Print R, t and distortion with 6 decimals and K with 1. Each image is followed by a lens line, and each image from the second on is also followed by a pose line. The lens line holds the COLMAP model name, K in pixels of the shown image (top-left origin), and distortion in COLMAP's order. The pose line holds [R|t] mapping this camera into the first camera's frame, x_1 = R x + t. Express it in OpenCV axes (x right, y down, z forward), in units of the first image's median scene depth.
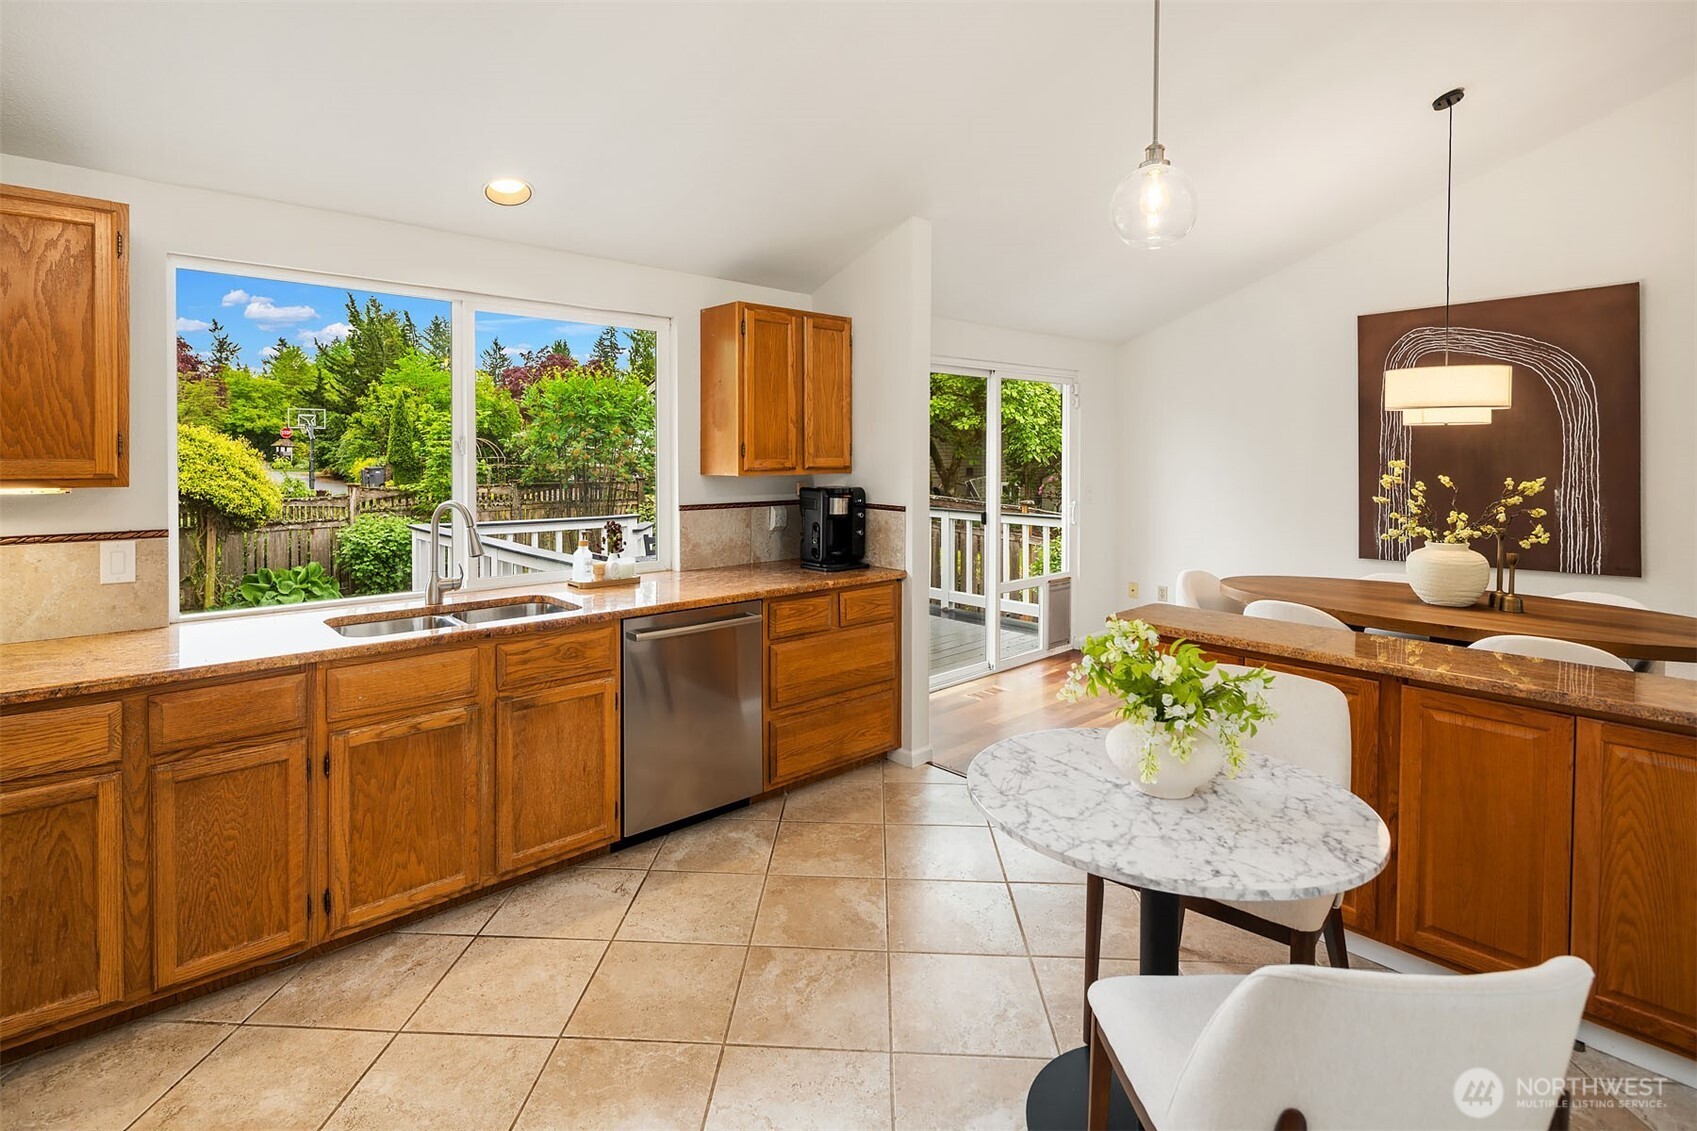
lens RADIAL K [[803.7, 0, 848.3], [0, 803.7, 465.0], [0, 0, 1]] dist [0.000638, 0.000008]
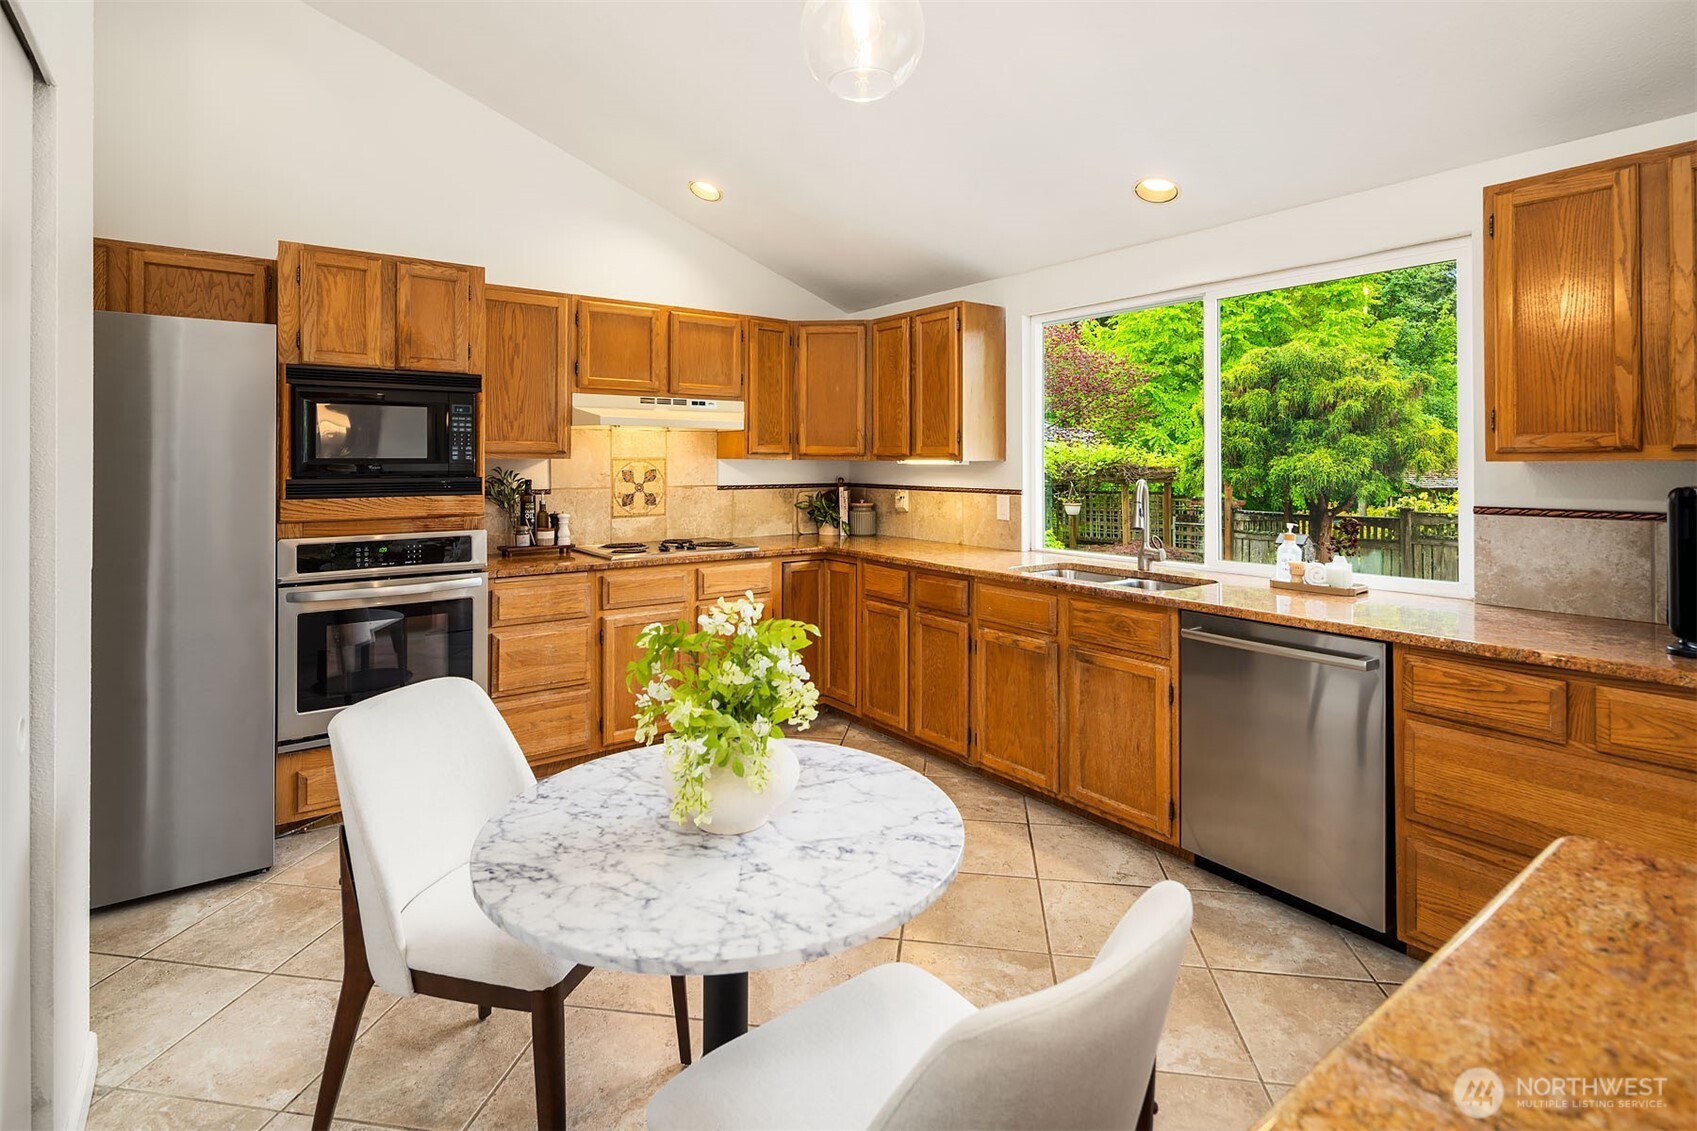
lens RADIAL K [[830.8, 0, 844.8], [0, 830.8, 455.9], [0, 0, 1]] dist [0.001016, 0.000002]
pose [[-0.098285, -0.010129, -0.995107, 0.722922], [-0.013054, 0.999875, -0.008889, 0.027704], [0.995073, 0.012116, -0.098405, 0.712857]]
